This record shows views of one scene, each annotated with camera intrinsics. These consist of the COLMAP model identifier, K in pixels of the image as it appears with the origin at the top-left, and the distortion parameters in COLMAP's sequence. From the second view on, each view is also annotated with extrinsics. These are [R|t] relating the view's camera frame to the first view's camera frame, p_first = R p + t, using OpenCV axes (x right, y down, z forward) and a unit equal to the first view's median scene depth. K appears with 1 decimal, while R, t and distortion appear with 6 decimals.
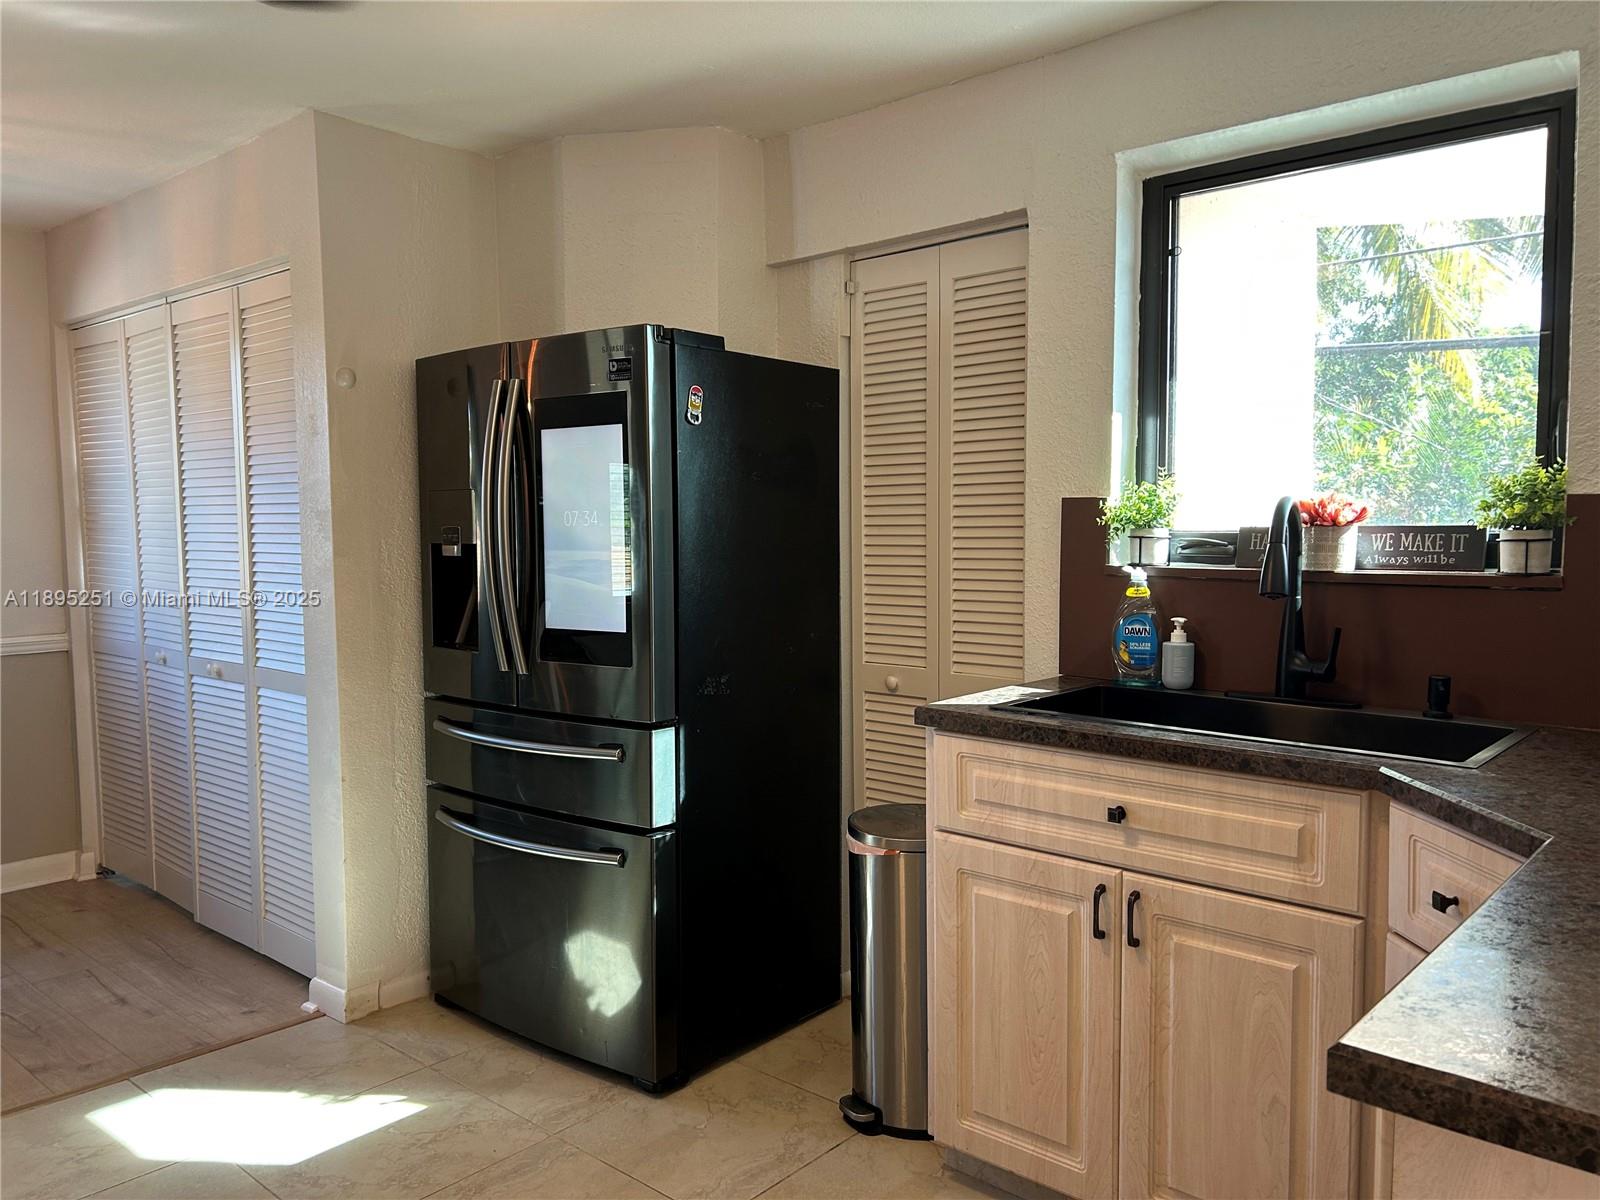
lens RADIAL K [[1203.0, 0, 803.6], [0, 1203.0, 601.3], [0, 0, 1]] dist [0.060379, -0.065793]
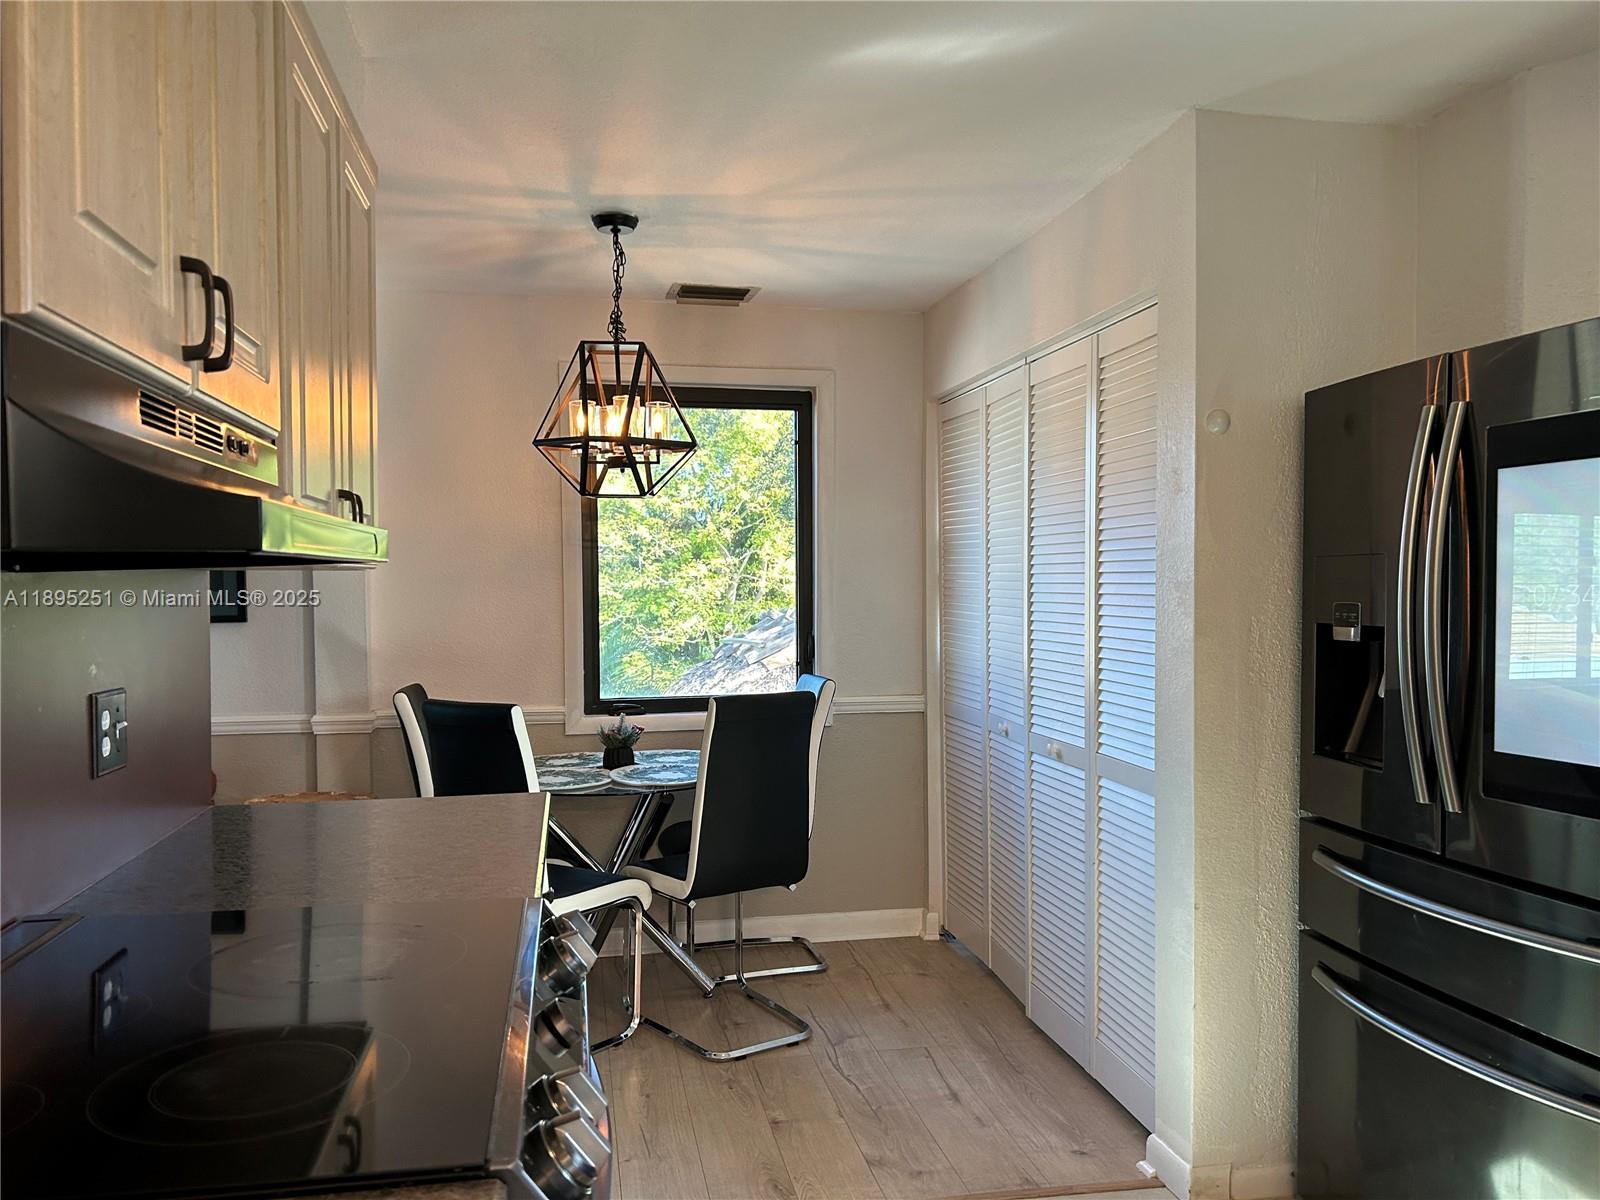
lens RADIAL K [[1203.0, 0, 800.5], [0, 1203.0, 609.0], [0, 0, 1]] dist [0.060379, -0.065793]
pose [[0.793377, 0.019995, -0.608402, -0.103436], [-0.046567, 0.998525, -0.027908, -0.021102], [0.606947, 0.050473, 0.793138, 0.188538]]
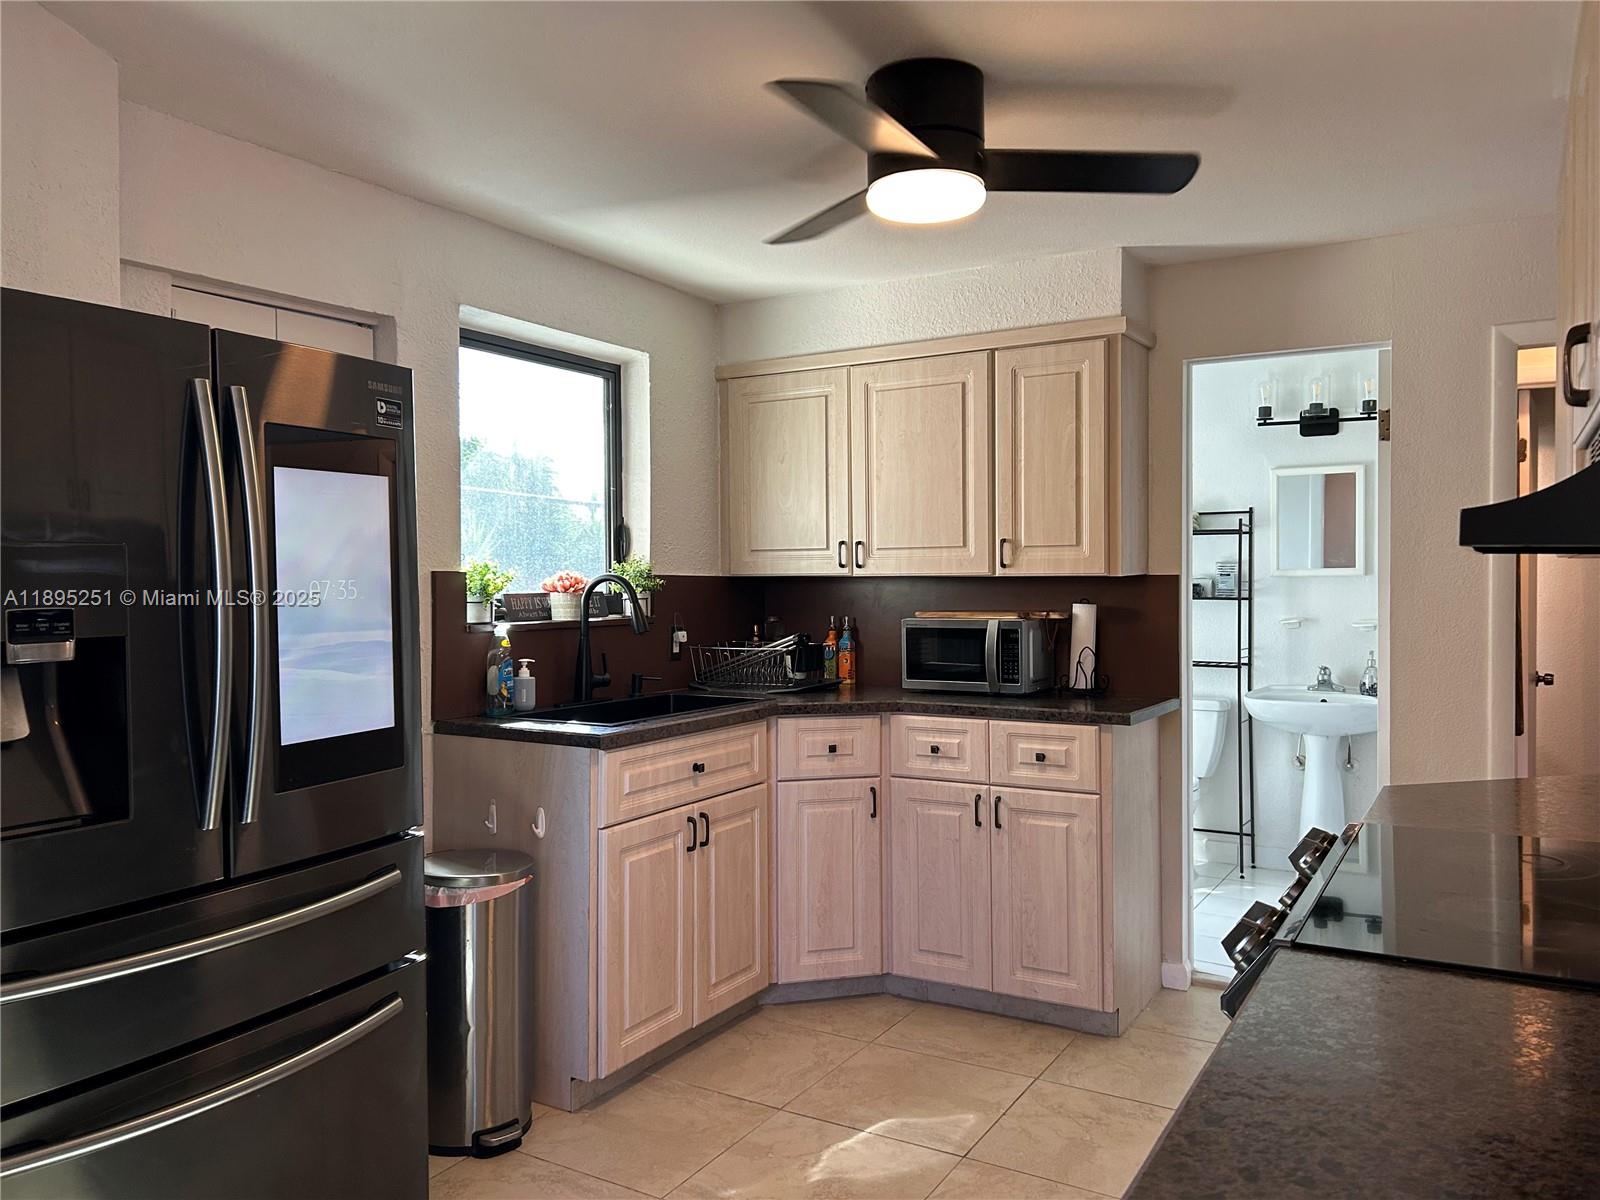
lens RADIAL K [[1203.0, 0, 807.9], [0, 1203.0, 596.0], [0, 0, 1]] dist [0.060379, -0.065793]
pose [[-0.199425, -0.007786, 0.979882, -0.954010], [0.077380, 0.996721, 0.023668, -0.056964], [-0.976853, 0.080544, -0.198169, 0.818145]]
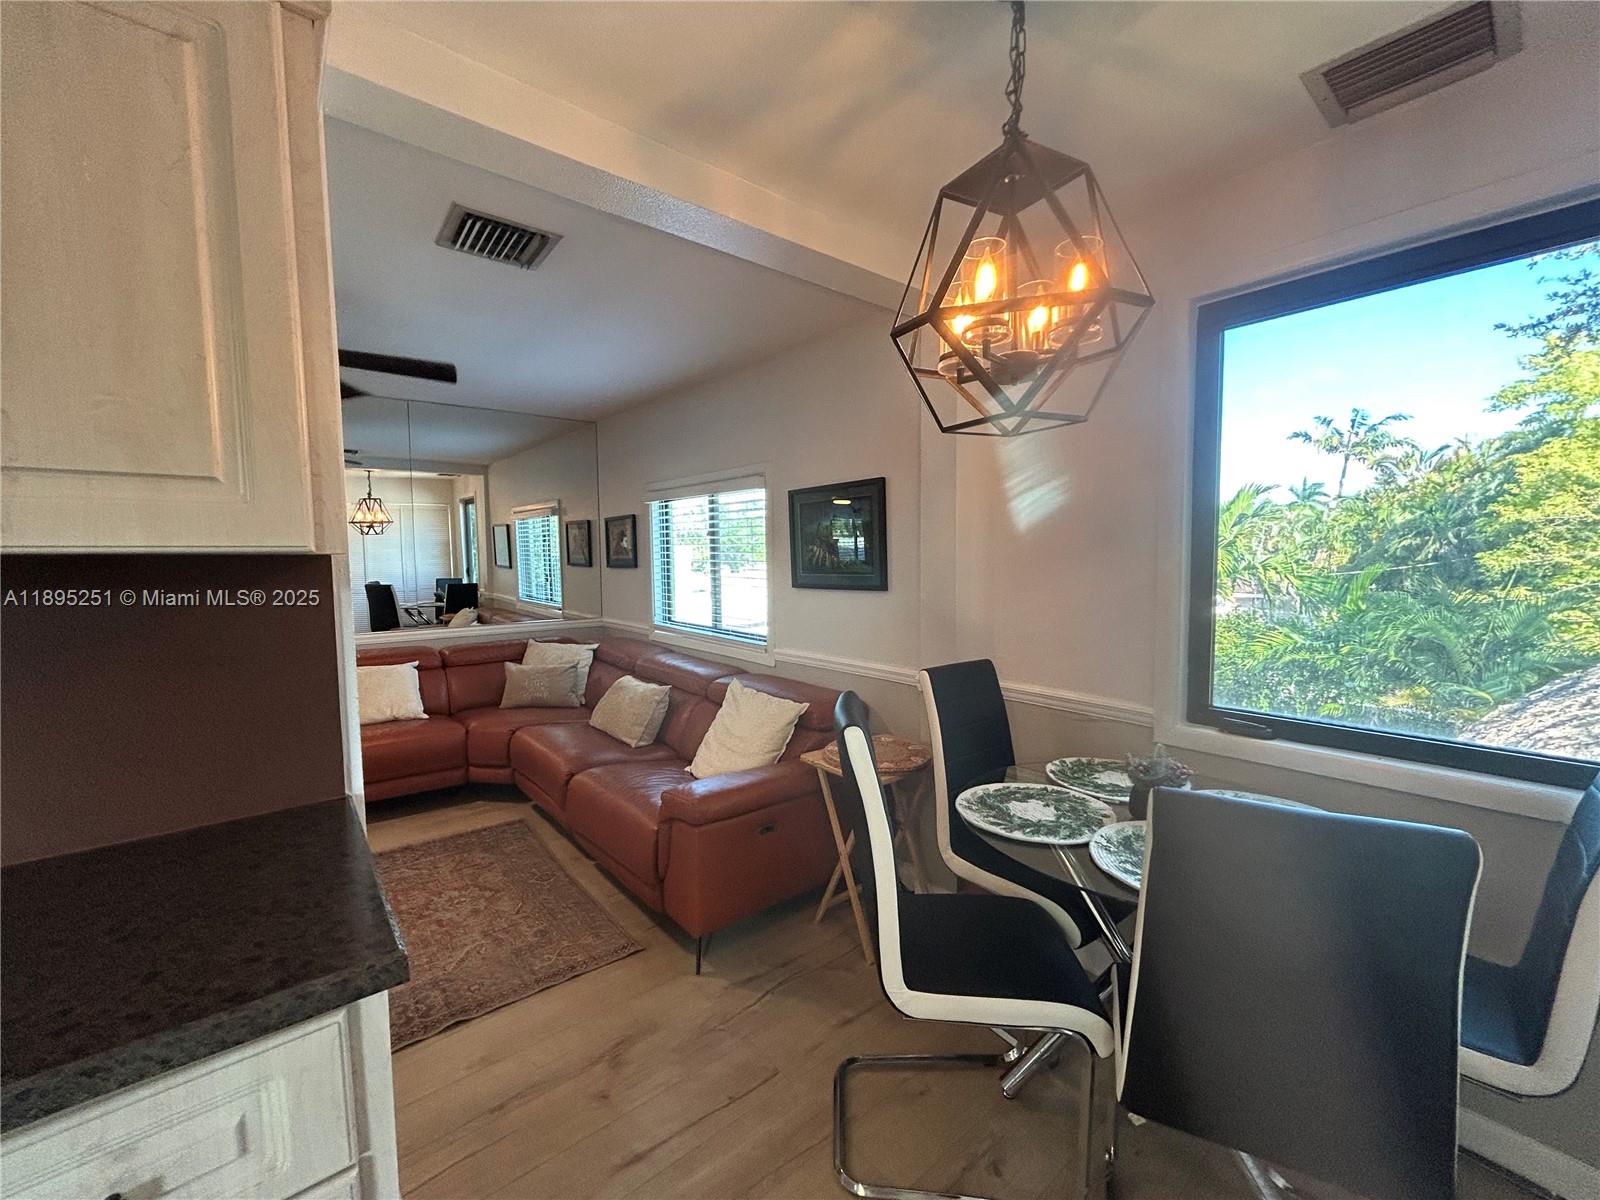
lens RADIAL K [[643.9, 0, 795.5], [0, 643.9, 598.0], [0, 0, 1]] dist [0.000258, 0.000583]
pose [[-0.151556, 0.073545, -0.985709, -0.536829], [-0.063199, 0.994467, 0.083916, -0.073469], [0.986426, 0.075014, -0.146069, 0.924739]]
